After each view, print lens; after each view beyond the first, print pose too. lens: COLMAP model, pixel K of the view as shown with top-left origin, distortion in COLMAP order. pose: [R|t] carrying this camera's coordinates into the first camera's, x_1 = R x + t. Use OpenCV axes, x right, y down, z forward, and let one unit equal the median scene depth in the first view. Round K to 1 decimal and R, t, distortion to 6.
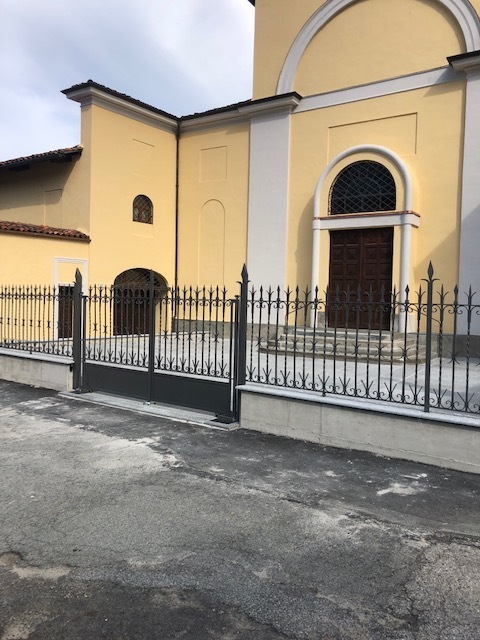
lens RADIAL K [[536.8, 0, 242.4], [0, 536.8, 315.2], [0, 0, 1]] dist [-0.022667, 0.028862]
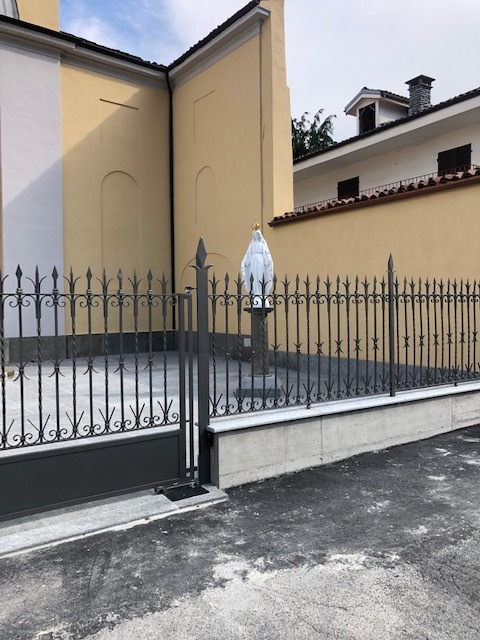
lens RADIAL K [[536.8, 0, 241.0], [0, 536.8, 313.0], [0, 0, 1]] dist [-0.022667, 0.028862]
pose [[0.318237, -0.051173, 0.946629, -0.689336], [0.038909, 0.998406, 0.040892, -0.035590], [-0.947212, 0.023819, 0.319721, 0.868284]]
